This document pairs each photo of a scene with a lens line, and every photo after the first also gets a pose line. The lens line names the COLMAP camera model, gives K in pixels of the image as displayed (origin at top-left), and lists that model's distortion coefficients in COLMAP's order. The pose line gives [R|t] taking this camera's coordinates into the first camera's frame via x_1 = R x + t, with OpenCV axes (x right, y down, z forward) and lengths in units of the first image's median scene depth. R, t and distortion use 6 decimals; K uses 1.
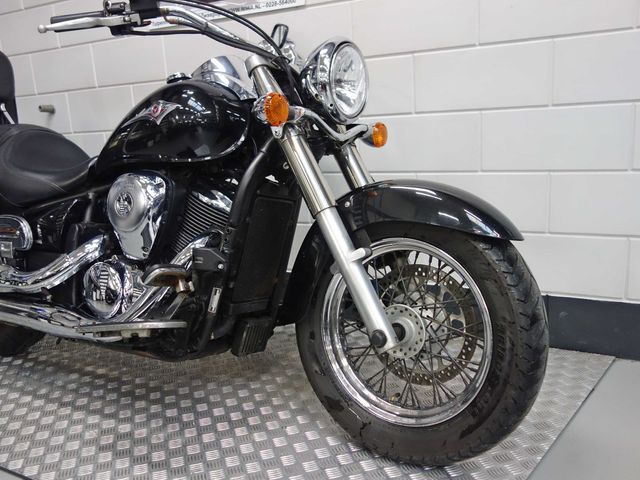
lens RADIAL K [[569.2, 0, 320.0], [0, 569.2, 240.0], [0, 0, 1]] dist [-0.011787, 0.006464]
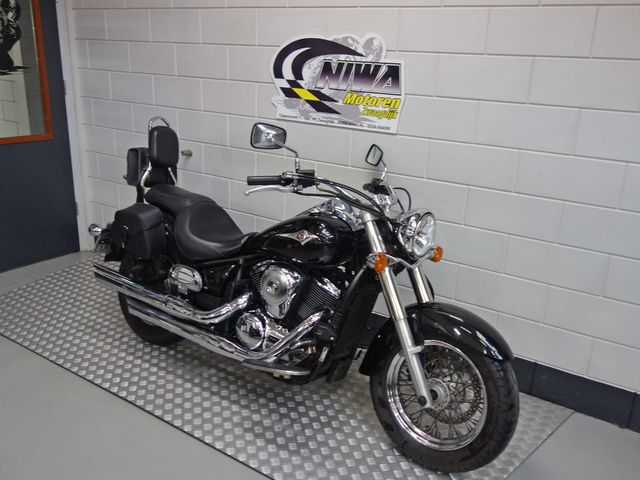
lens RADIAL K [[569.2, 0, 320.0], [0, 569.2, 240.0], [0, 0, 1]] dist [-0.011787, 0.006464]
pose [[0.990856, 0.125240, -0.050187, -0.149446], [-0.119626, 0.987515, 0.102489, -0.374384], [0.062396, -0.095548, 0.993467, -0.582786]]
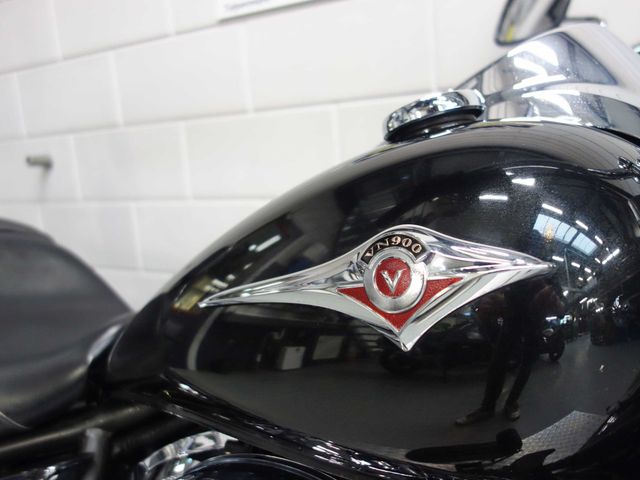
lens RADIAL K [[569.2, 0, 320.0], [0, 569.2, 240.0], [0, 0, 1]] dist [-0.011787, 0.006464]
pose [[0.997951, 0.005084, -0.063777, -0.288086], [-0.007515, 0.999252, -0.037926, -0.224306], [0.063537, 0.038328, 0.997243, 0.780406]]
